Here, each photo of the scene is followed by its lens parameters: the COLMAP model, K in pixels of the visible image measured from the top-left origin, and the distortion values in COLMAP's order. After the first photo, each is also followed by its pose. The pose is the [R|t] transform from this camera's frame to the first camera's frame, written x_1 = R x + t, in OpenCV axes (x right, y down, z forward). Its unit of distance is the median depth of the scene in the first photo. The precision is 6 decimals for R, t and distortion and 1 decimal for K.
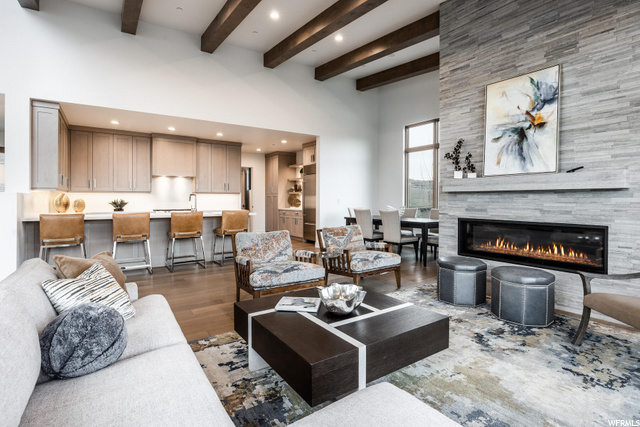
lens RADIAL K [[327.7, 0, 335.5], [0, 327.7, 201.0], [0, 0, 1]] dist [-0.019790, -0.000121]
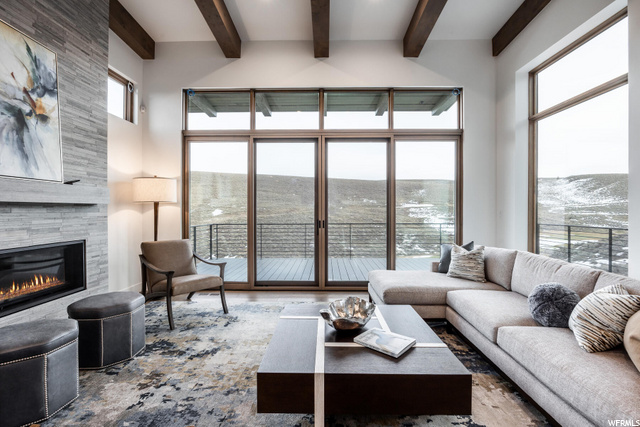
lens RADIAL K [[289.3, 0, 320.0], [0, 289.3, 213.5], [0, 0, 1]] dist [-0.024090, 0.000090]
pose [[-0.797423, -0.011711, 0.603307, -0.271928], [-0.001617, 0.999850, 0.017272, -0.020488], [-0.603419, 0.012798, -0.797322, 1.078646]]
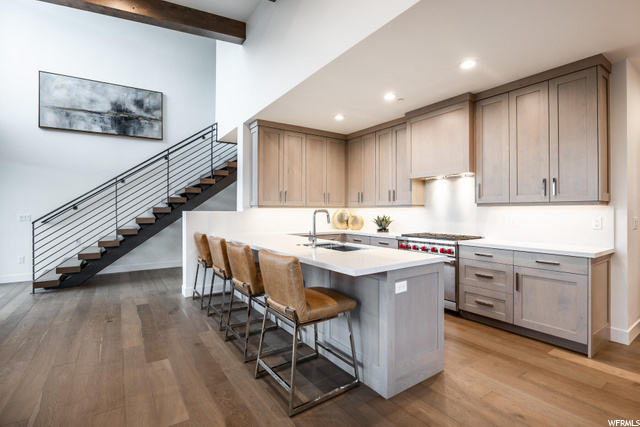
lens RADIAL K [[300.8, 0, 320.0], [0, 300.8, 213.5], [0, 0, 1]] dist [-0.018132, 0.000005]
pose [[-0.034207, 0.007344, -0.999388, 0.064994], [-0.000520, 0.999973, 0.007367, -0.028706], [0.999415, 0.000771, -0.034203, 1.601171]]
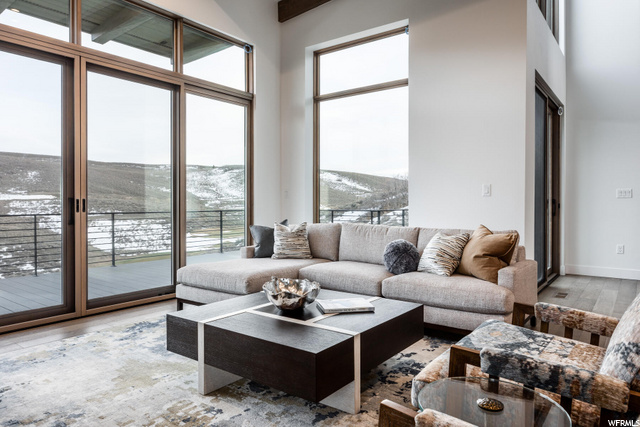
lens RADIAL K [[419.4, 0, 321.3], [0, 419.4, 205.9], [0, 0, 1]] dist [-0.019454, 0.000159]
pose [[-0.958435, 0.000547, -0.285311, 0.157414], [-0.001885, 0.999964, 0.008250, 0.034724], [0.285305, 0.008445, -0.958399, 1.269384]]
